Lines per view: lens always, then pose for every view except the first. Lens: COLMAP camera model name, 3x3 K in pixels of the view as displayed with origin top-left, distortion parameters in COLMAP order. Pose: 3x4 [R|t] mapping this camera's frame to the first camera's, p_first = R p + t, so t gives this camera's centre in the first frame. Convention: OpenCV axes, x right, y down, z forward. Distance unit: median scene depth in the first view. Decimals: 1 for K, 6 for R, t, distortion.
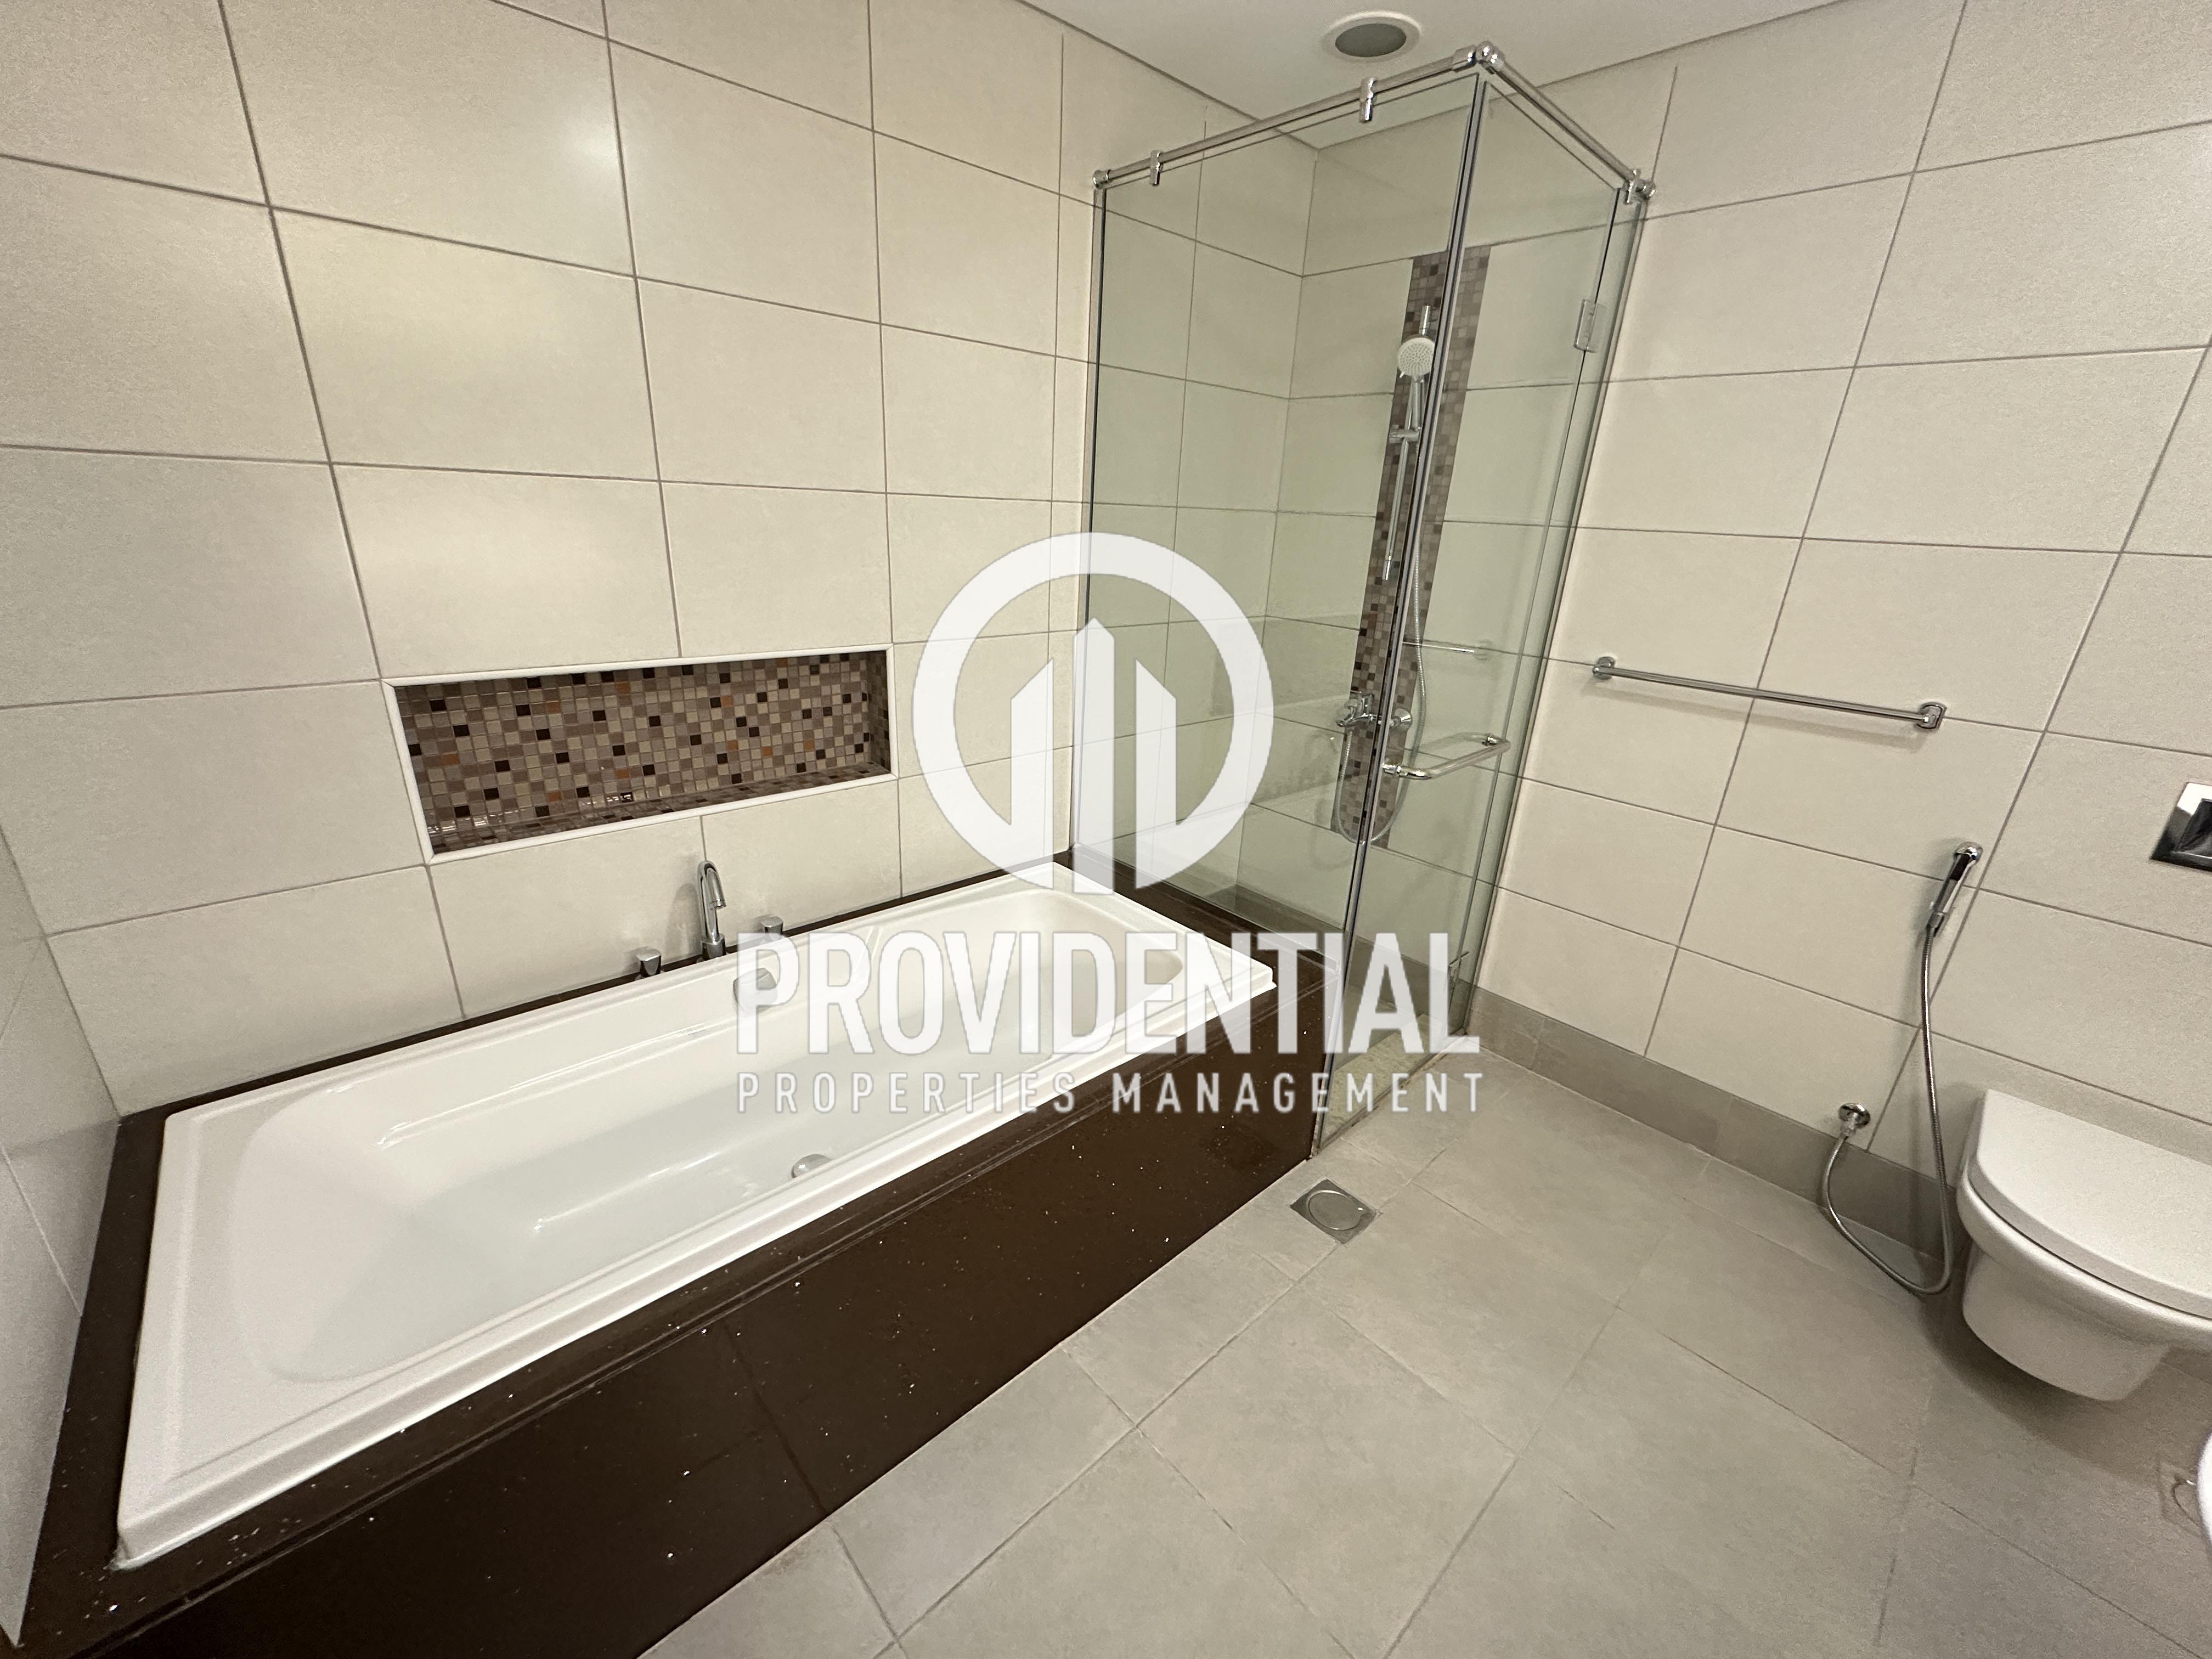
lens RADIAL K [[886.9, 0, 1109.9], [0, 886.9, 831.0], [0, 0, 1]] dist [-0.000196, -0.000222]
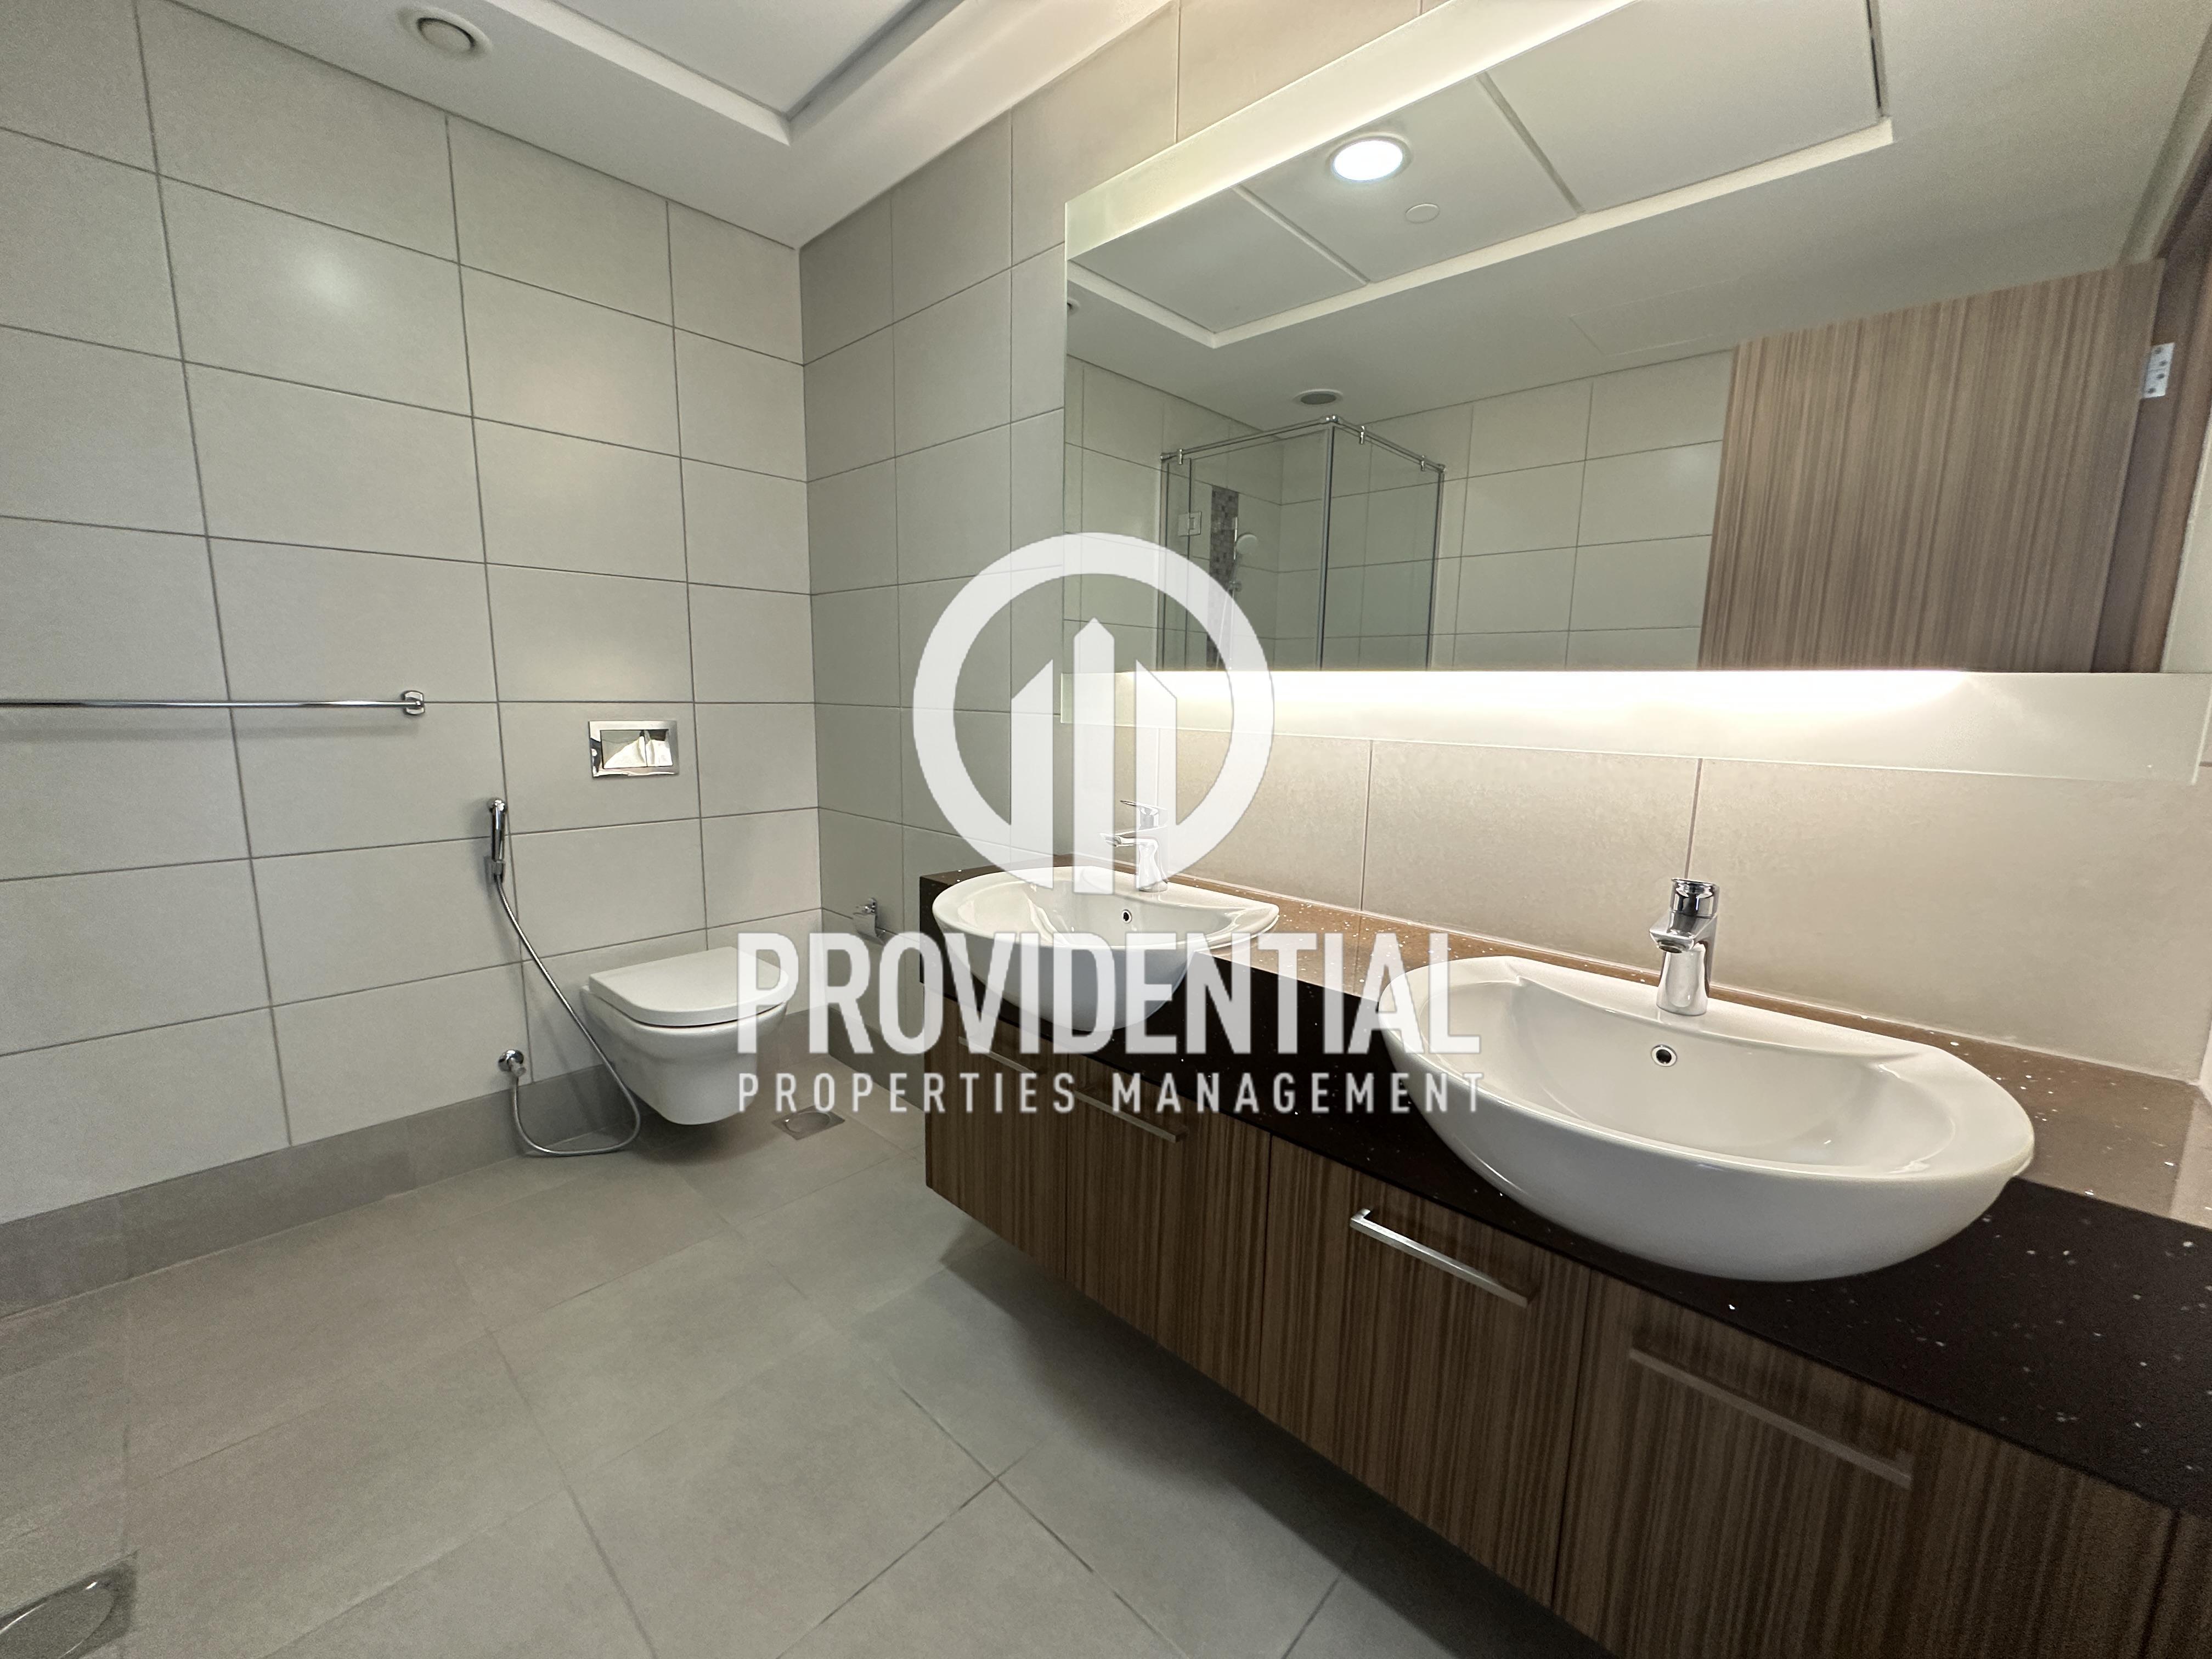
lens RADIAL K [[886.9, 0, 1108.6], [0, 886.9, 830.4], [0, 0, 1]] dist [-0.000196, -0.000222]
pose [[-0.070089, -0.204447, 0.976365, -0.242124], [0.327240, 0.919896, 0.216114, 0.059039], [-0.942338, 0.334653, 0.002428, 0.196444]]
